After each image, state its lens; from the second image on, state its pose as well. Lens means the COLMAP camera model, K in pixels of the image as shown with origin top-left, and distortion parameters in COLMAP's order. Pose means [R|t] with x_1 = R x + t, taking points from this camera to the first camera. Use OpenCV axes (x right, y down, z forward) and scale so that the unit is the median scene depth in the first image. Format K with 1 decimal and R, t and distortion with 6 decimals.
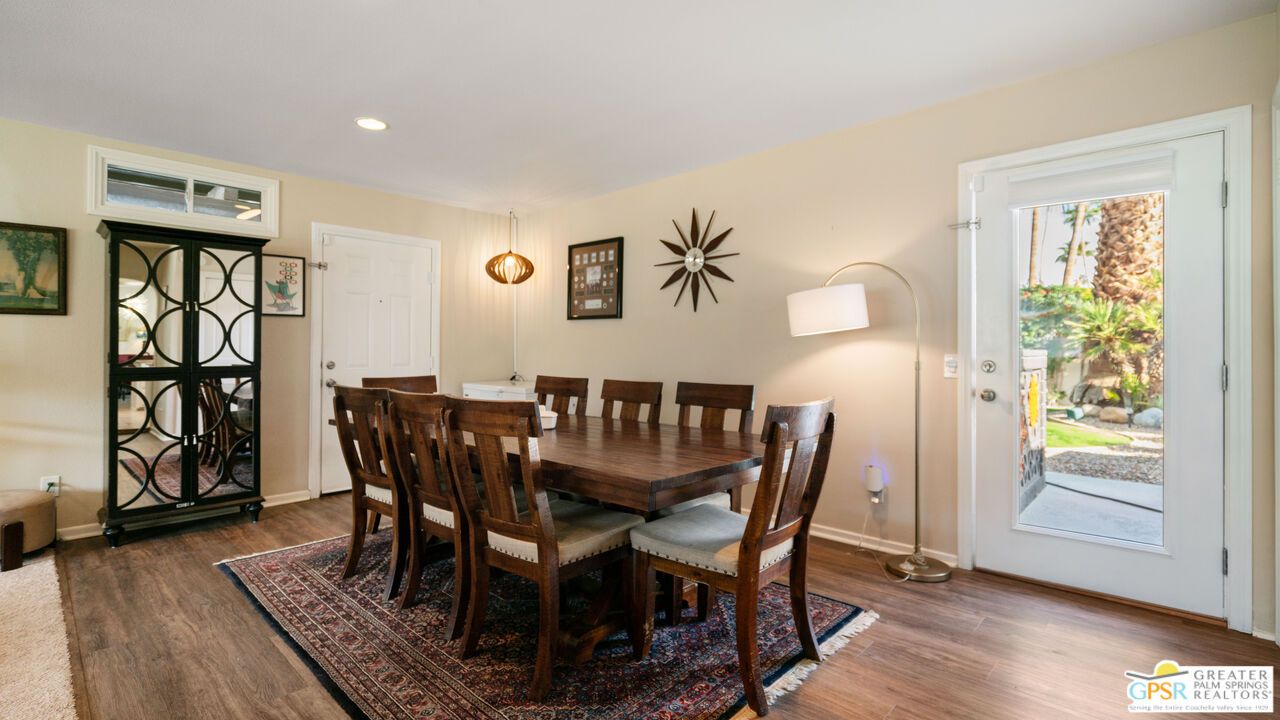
lens RADIAL K [[586.7, 0, 643.2], [0, 586.7, 359.7], [0, 0, 1]] dist [0.004098, 0.002805]
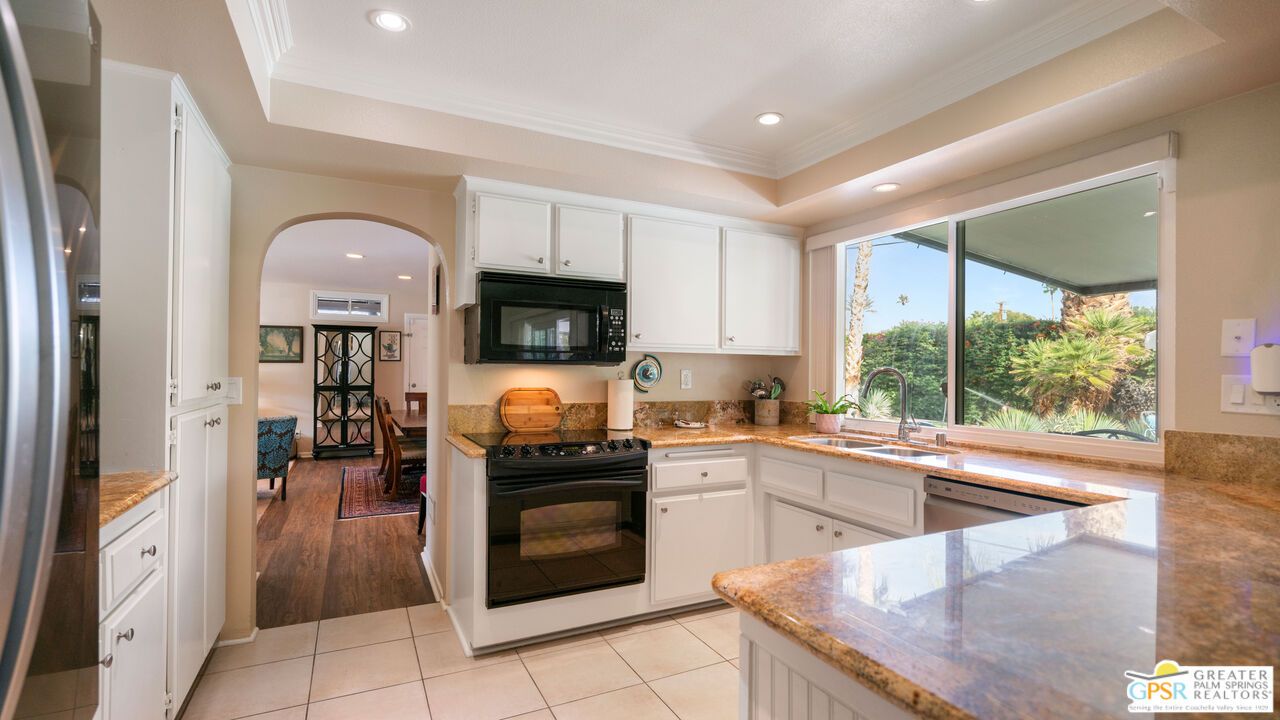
lens RADIAL K [[586.7, 0, 646.9], [0, 586.7, 382.5], [0, 0, 1]] dist [0.004098, 0.002805]
pose [[0.940502, 0.017692, -0.339328, 1.064196], [-0.016759, 0.999843, 0.005681, -0.030573], [0.339375, 0.000344, 0.940651, -0.710016]]
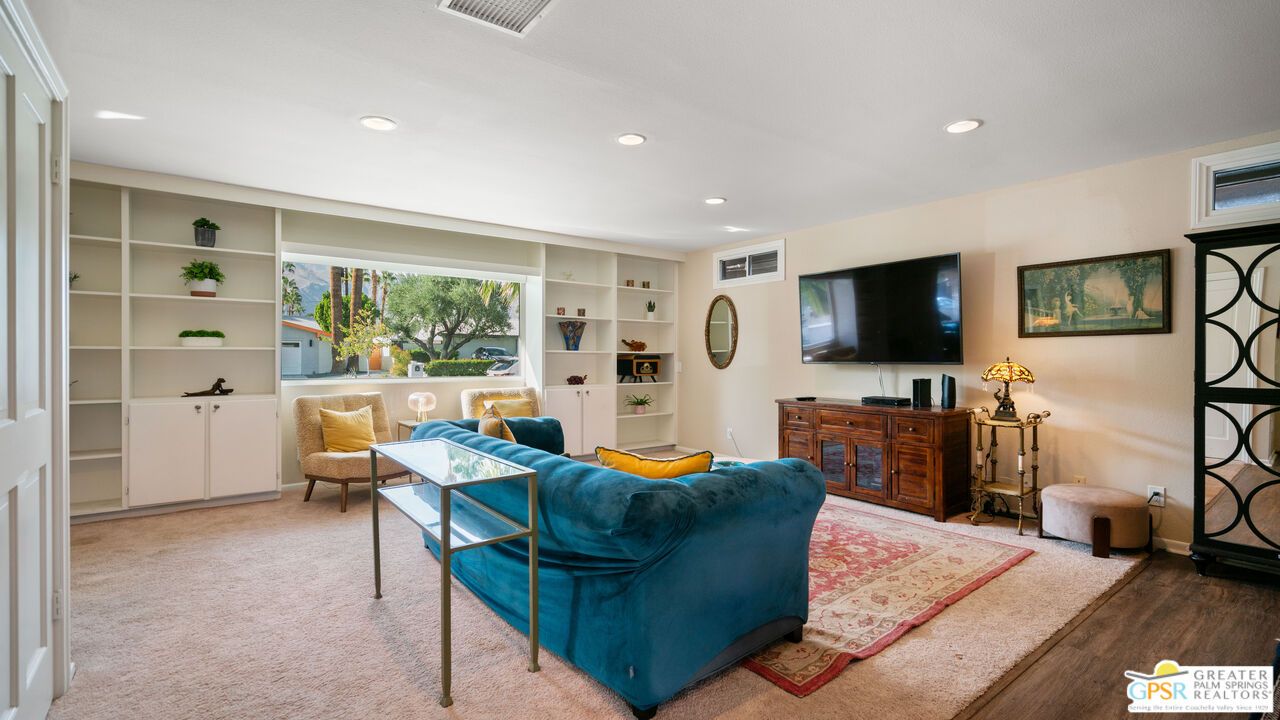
lens RADIAL K [[586.7, 0, 645.7], [0, 586.7, 358.3], [0, 0, 1]] dist [0.004098, 0.002805]
pose [[-0.135753, -0.002919, -0.990738, 0.154868], [-0.017888, 0.999840, -0.000494, -0.013381], [0.990581, 0.017655, -0.135784, 0.222342]]
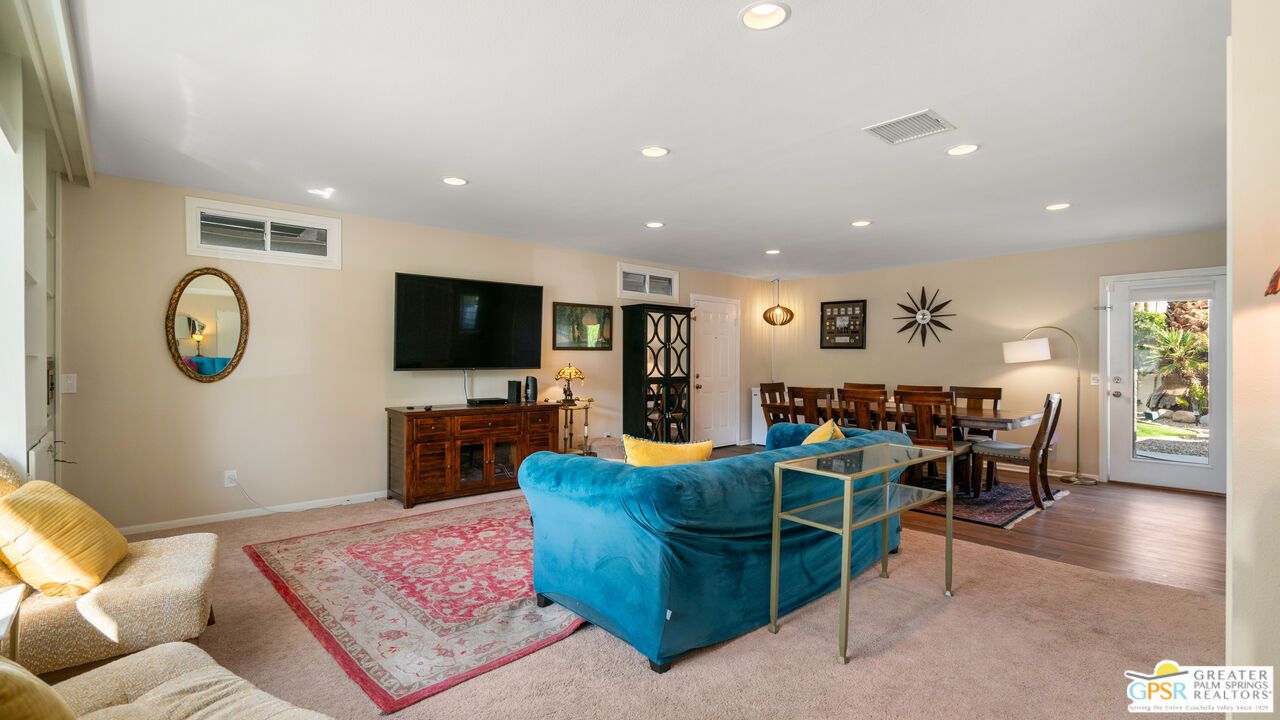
lens RADIAL K [[586.7, 0, 636.7], [0, 586.7, 367.6], [0, 0, 1]] dist [0.004098, 0.002805]
pose [[0.997256, 0.005408, -0.073835, -0.704859], [-0.005573, 0.999982, -0.002034, -0.013741], [0.073823, 0.002440, 0.997268, -0.882738]]
